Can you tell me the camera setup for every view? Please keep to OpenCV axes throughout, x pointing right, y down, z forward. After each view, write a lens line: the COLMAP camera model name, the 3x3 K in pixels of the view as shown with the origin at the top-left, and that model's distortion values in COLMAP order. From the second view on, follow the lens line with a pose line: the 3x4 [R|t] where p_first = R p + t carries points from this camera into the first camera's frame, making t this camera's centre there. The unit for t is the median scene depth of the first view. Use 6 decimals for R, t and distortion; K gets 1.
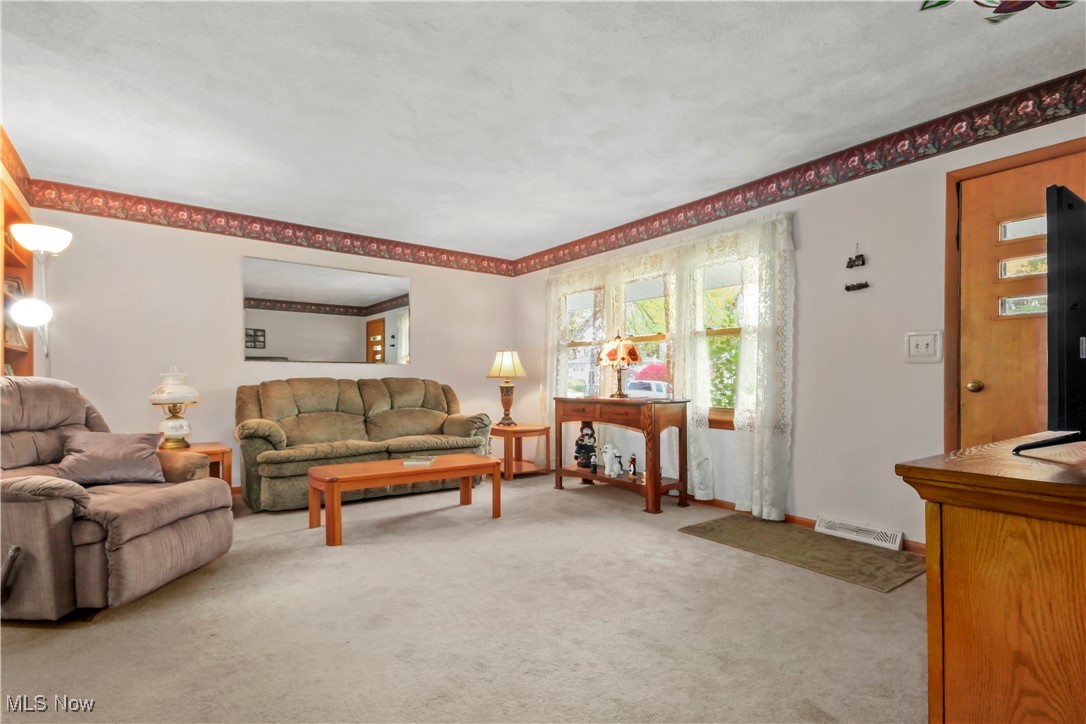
lens RADIAL K [[500.0, 0, 548.7], [0, 500.0, 384.9], [0, 0, 1]] dist [0.015999, 0.000173]
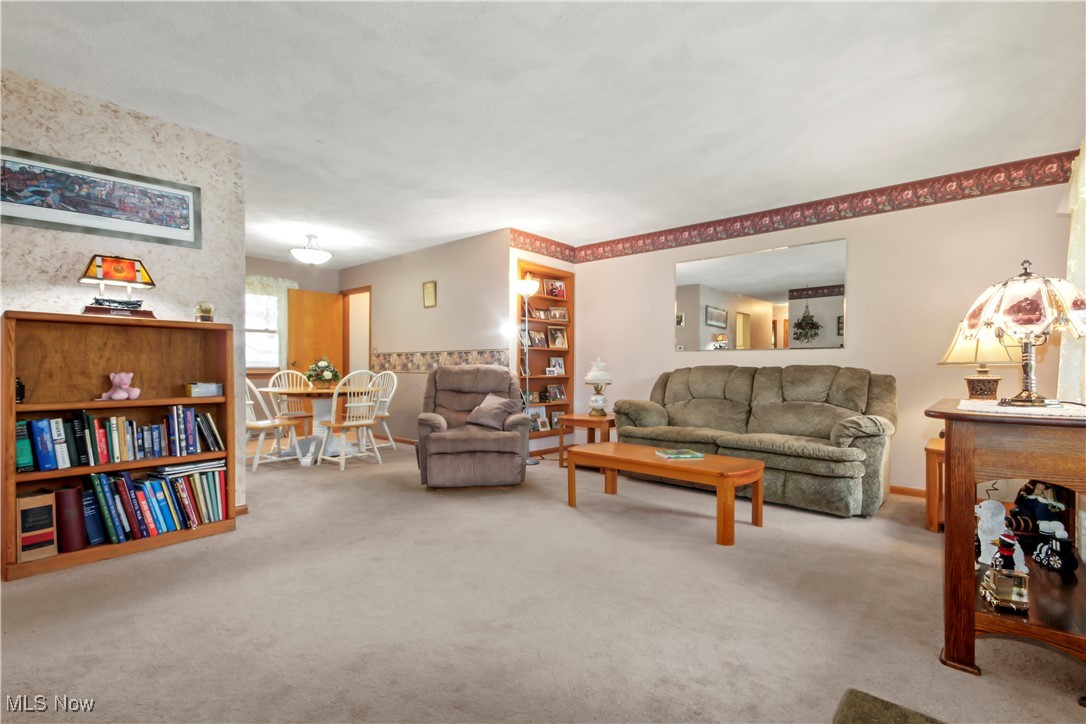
lens RADIAL K [[500.0, 0, 542.6], [0, 500.0, 367.7], [0, 0, 1]] dist [0.015999, 0.000173]
pose [[0.218055, 0.011448, -0.975869, 0.497636], [-0.003614, 0.999934, 0.010923, -0.020386], [0.975930, 0.001145, 0.218082, 0.445448]]
